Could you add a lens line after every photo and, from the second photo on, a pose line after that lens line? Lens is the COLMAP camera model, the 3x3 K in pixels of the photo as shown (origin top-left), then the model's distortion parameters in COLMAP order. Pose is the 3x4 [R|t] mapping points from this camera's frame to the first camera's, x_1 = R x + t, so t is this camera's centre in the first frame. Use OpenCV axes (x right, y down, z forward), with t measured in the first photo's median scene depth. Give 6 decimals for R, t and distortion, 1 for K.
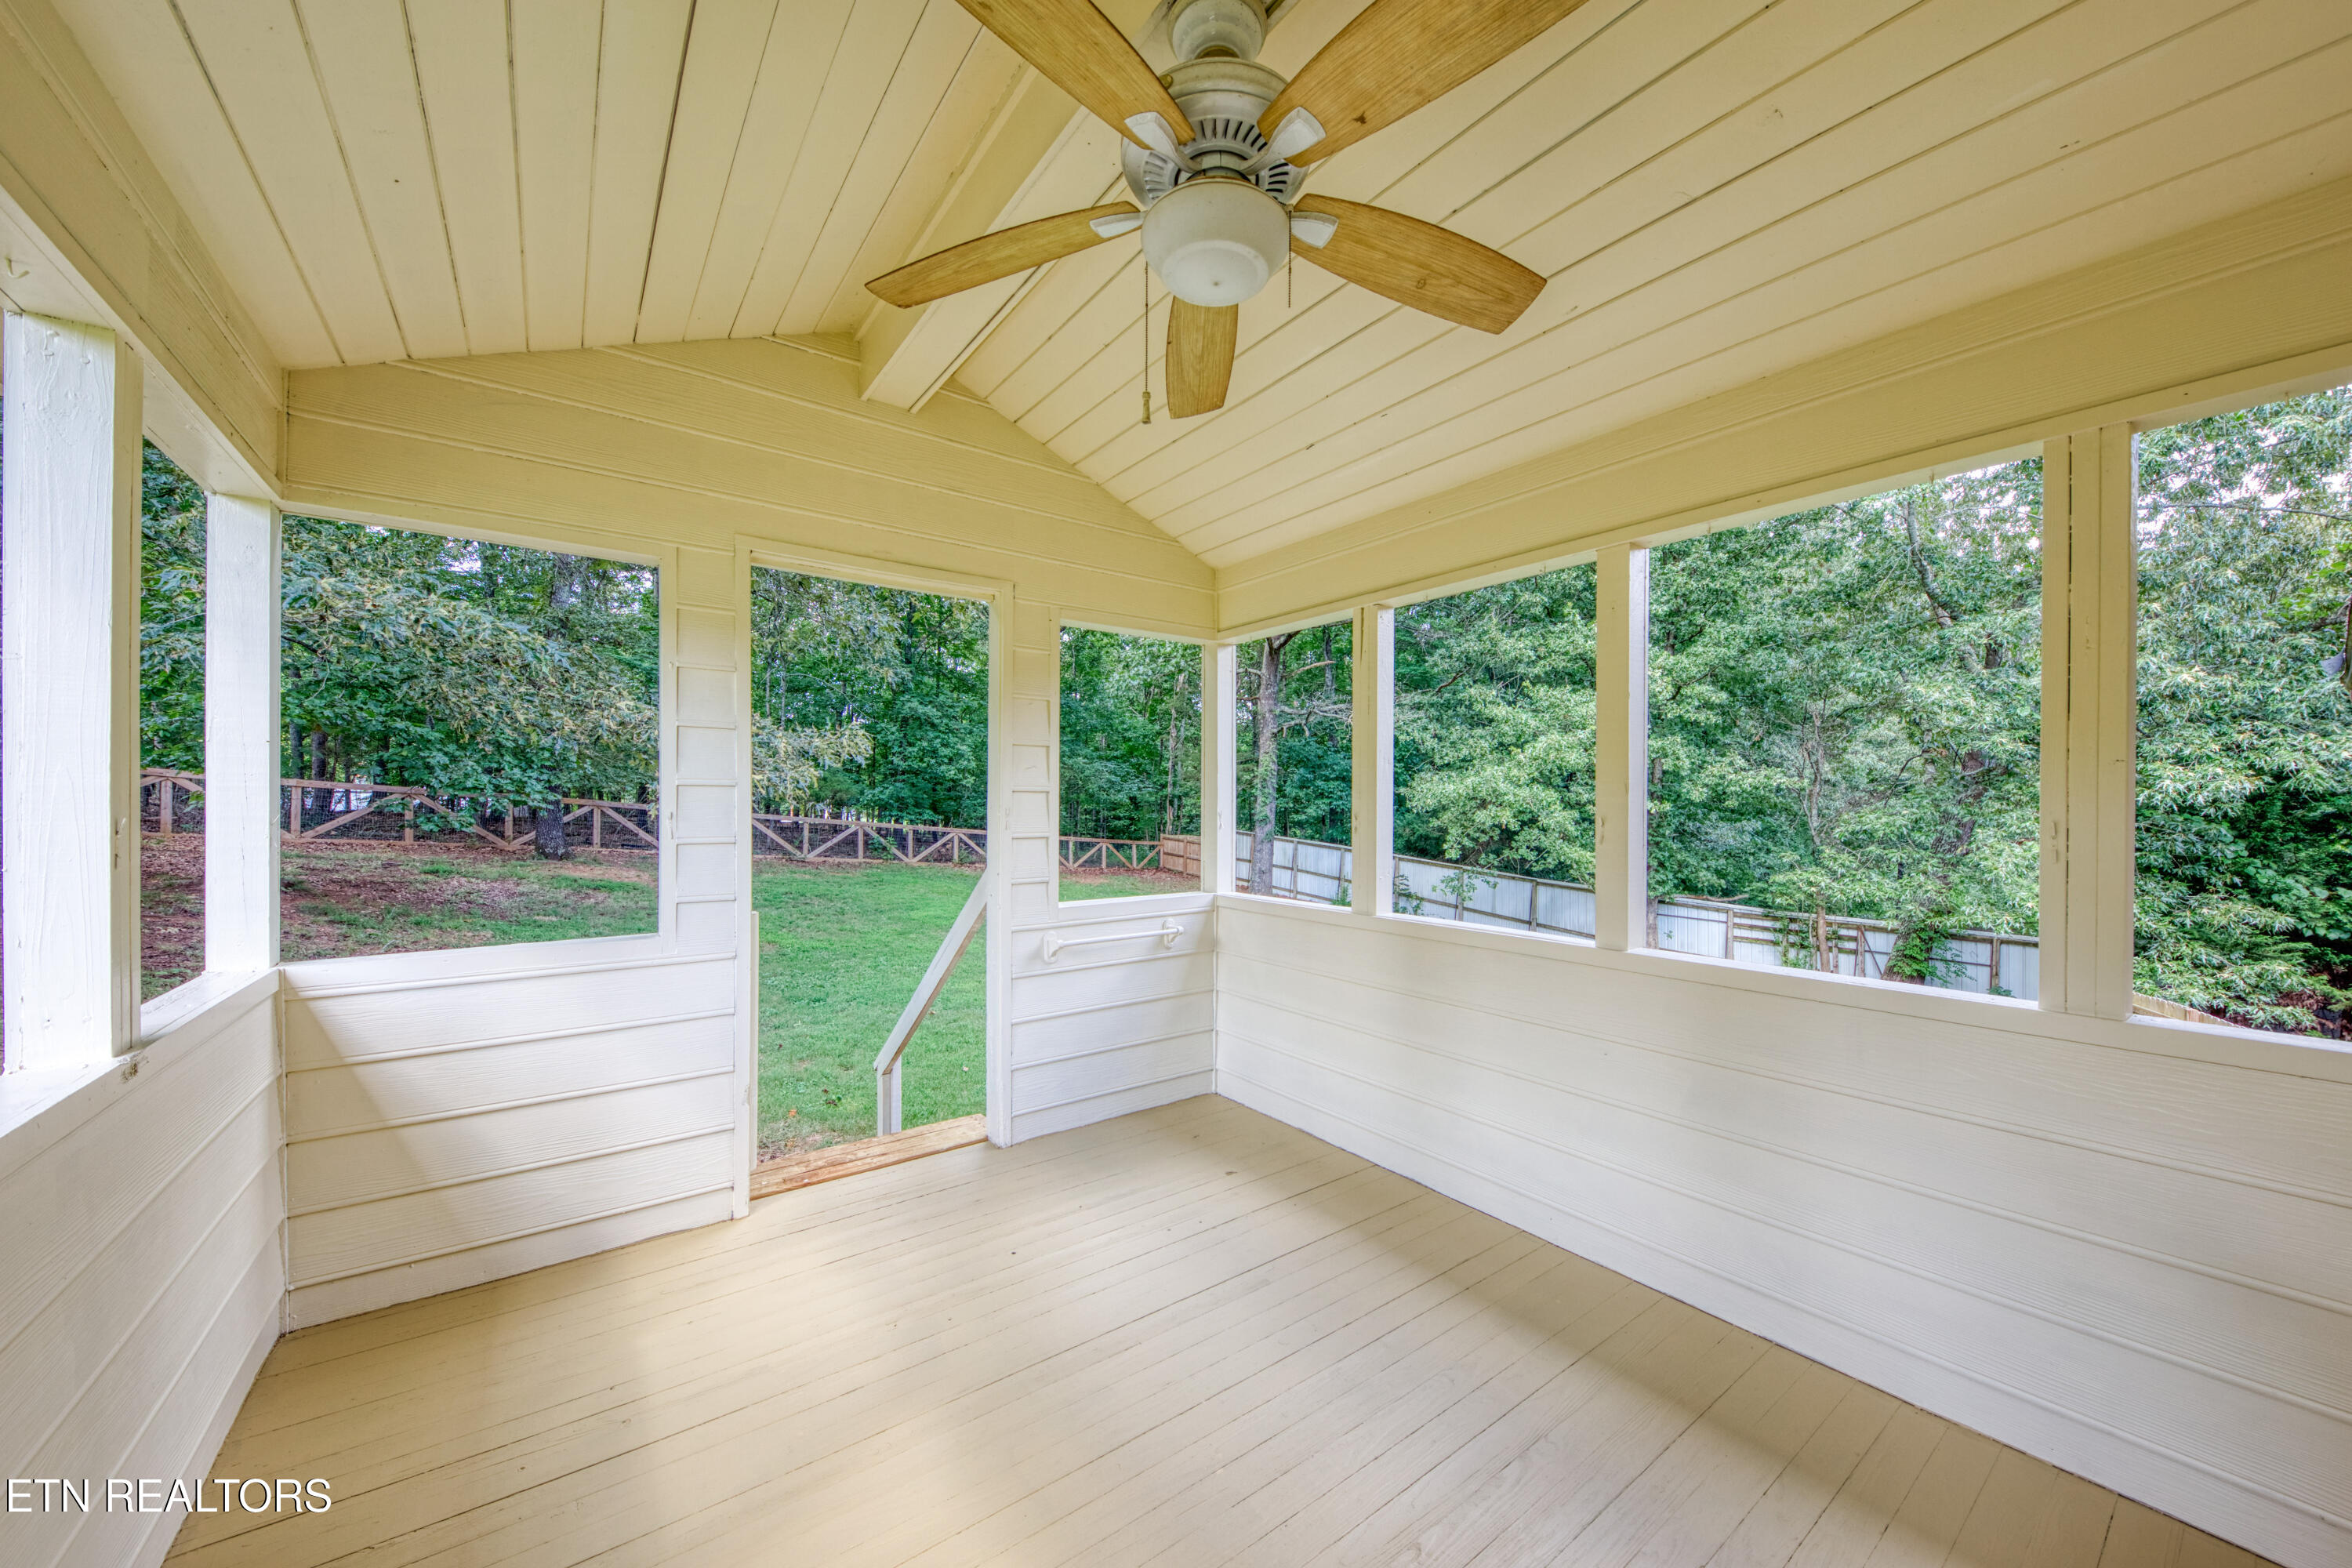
lens RADIAL K [[831.0, 0, 1181.7], [0, 831.0, 795.9], [0, 0, 1]] dist [0.000126, -0.000040]
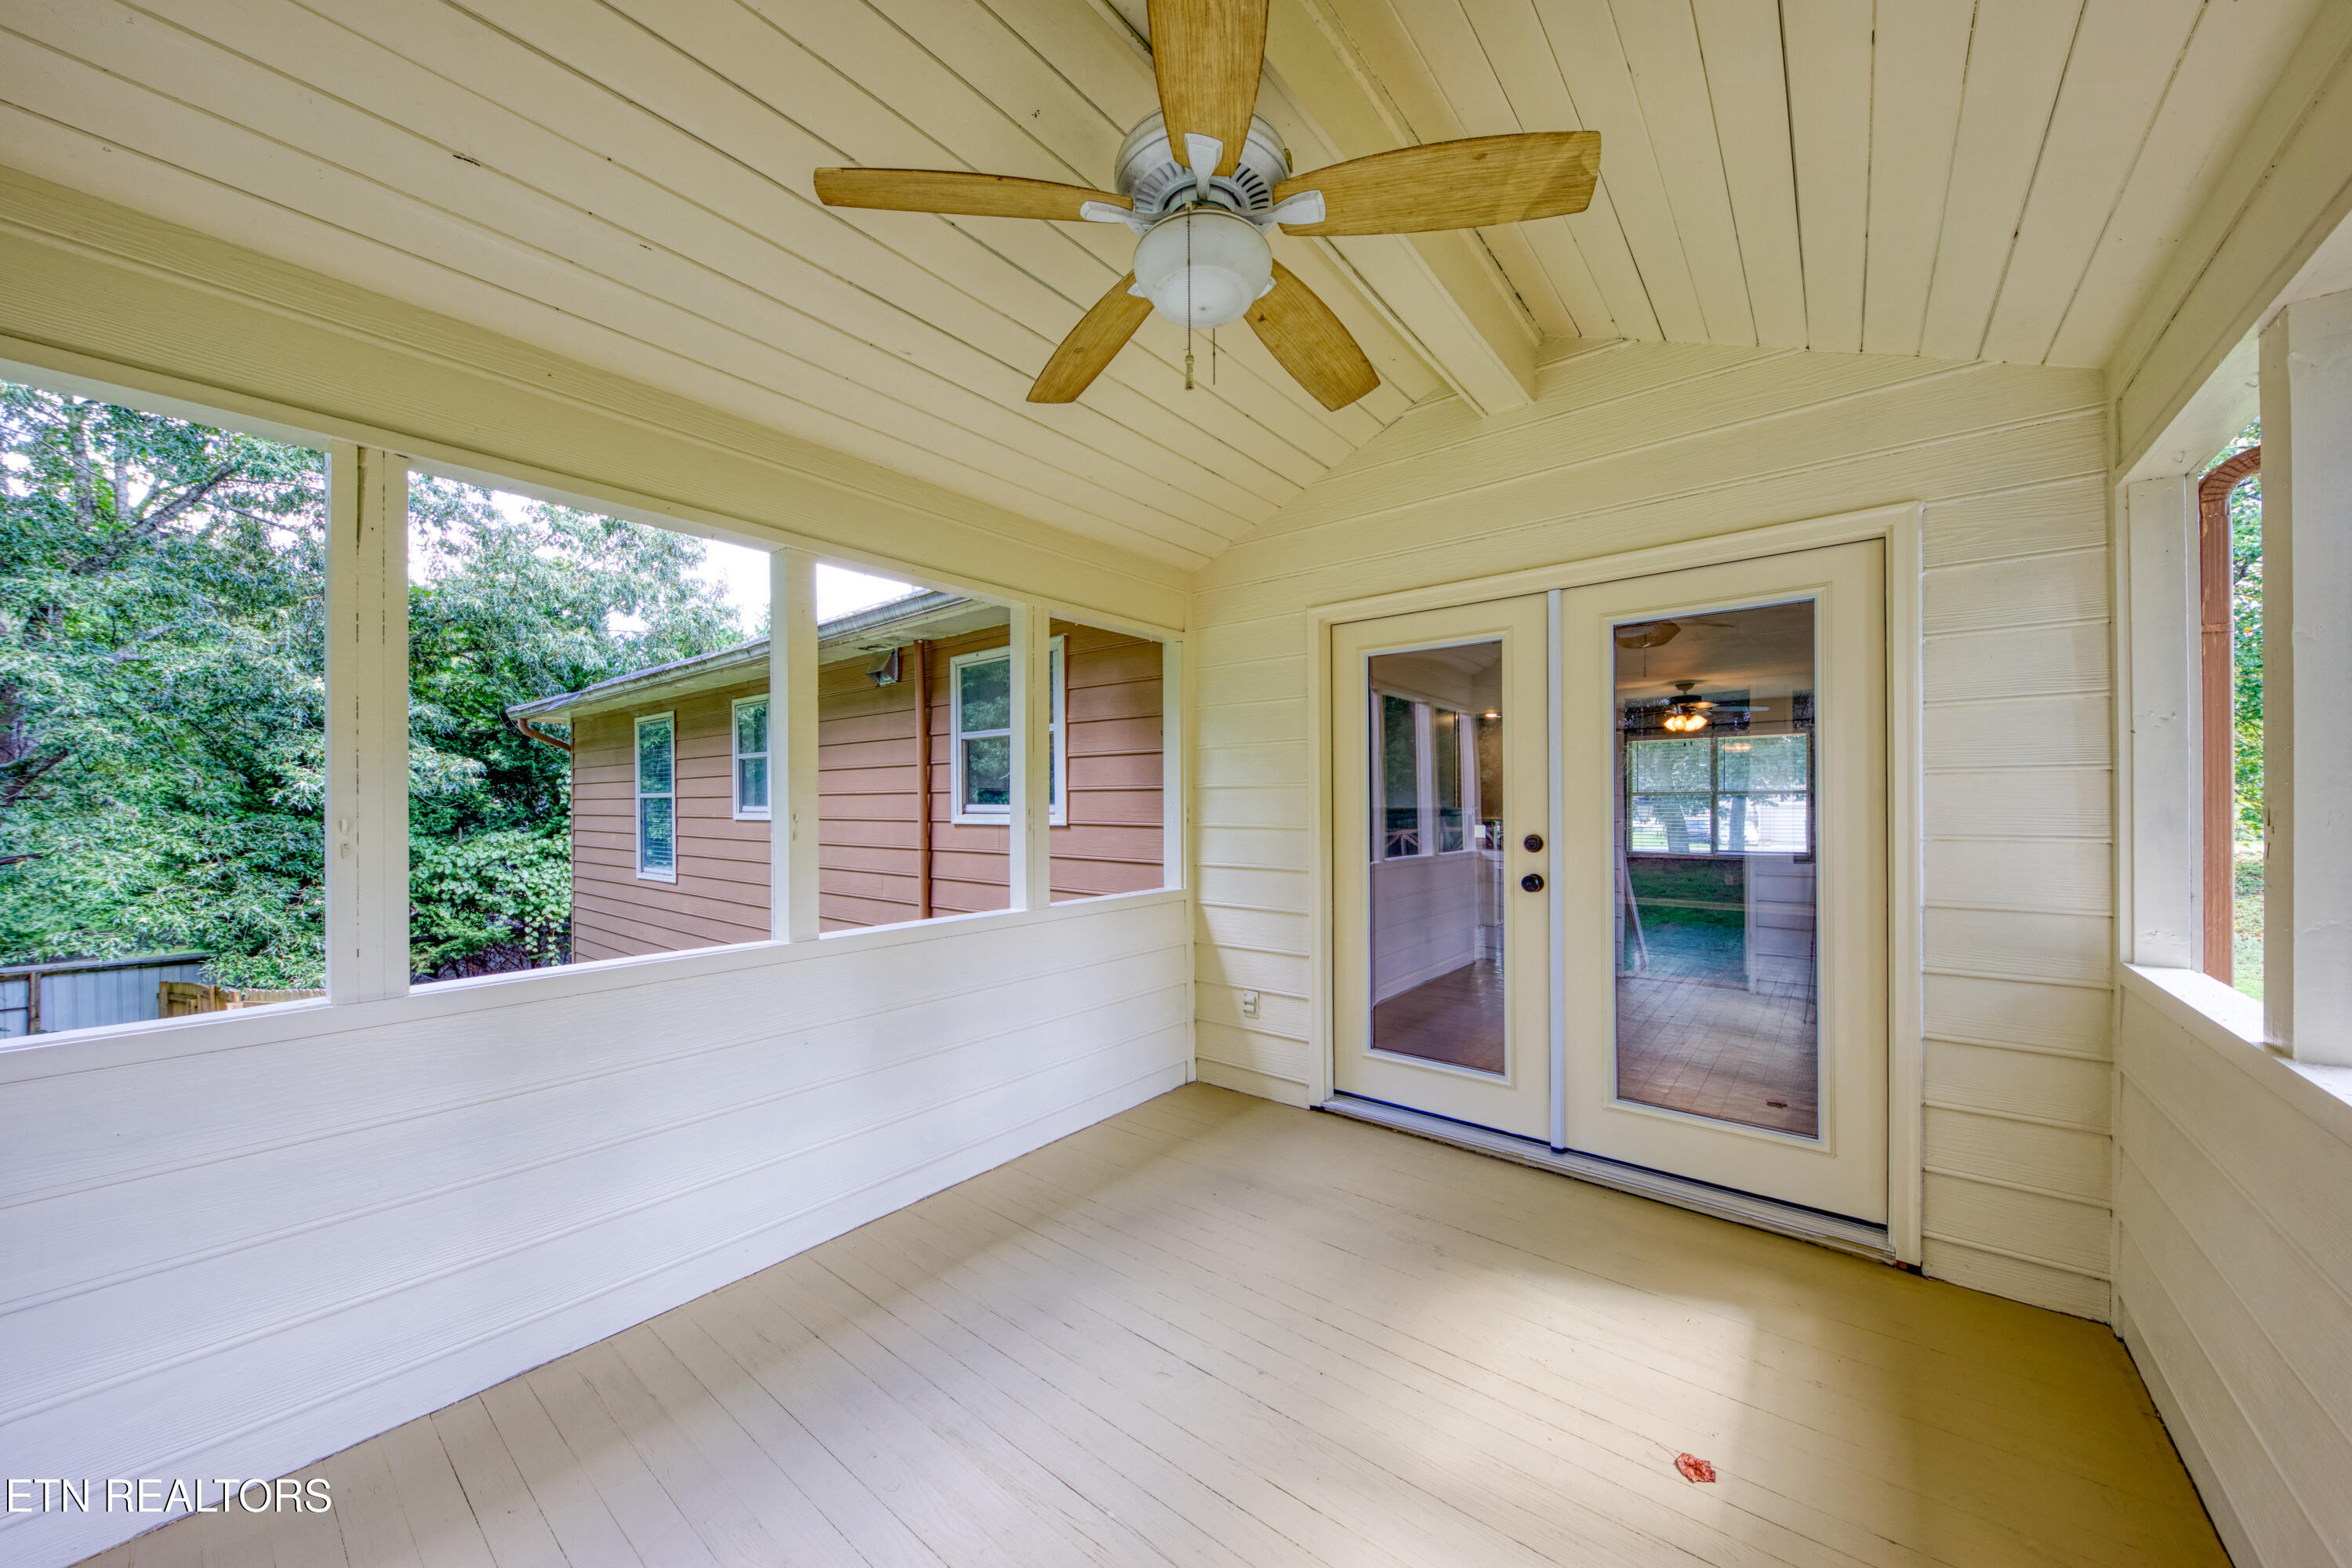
lens RADIAL K [[824.1, 0, 1212.5], [0, 824.1, 791.4], [0, 0, 1]] dist [-0.001011, -0.000162]
pose [[-0.271387, 0.011310, 0.962404, -0.125869], [-0.004786, 0.999903, -0.013100, 0.002382], [-0.962459, -0.008161, -0.271306, 0.164132]]
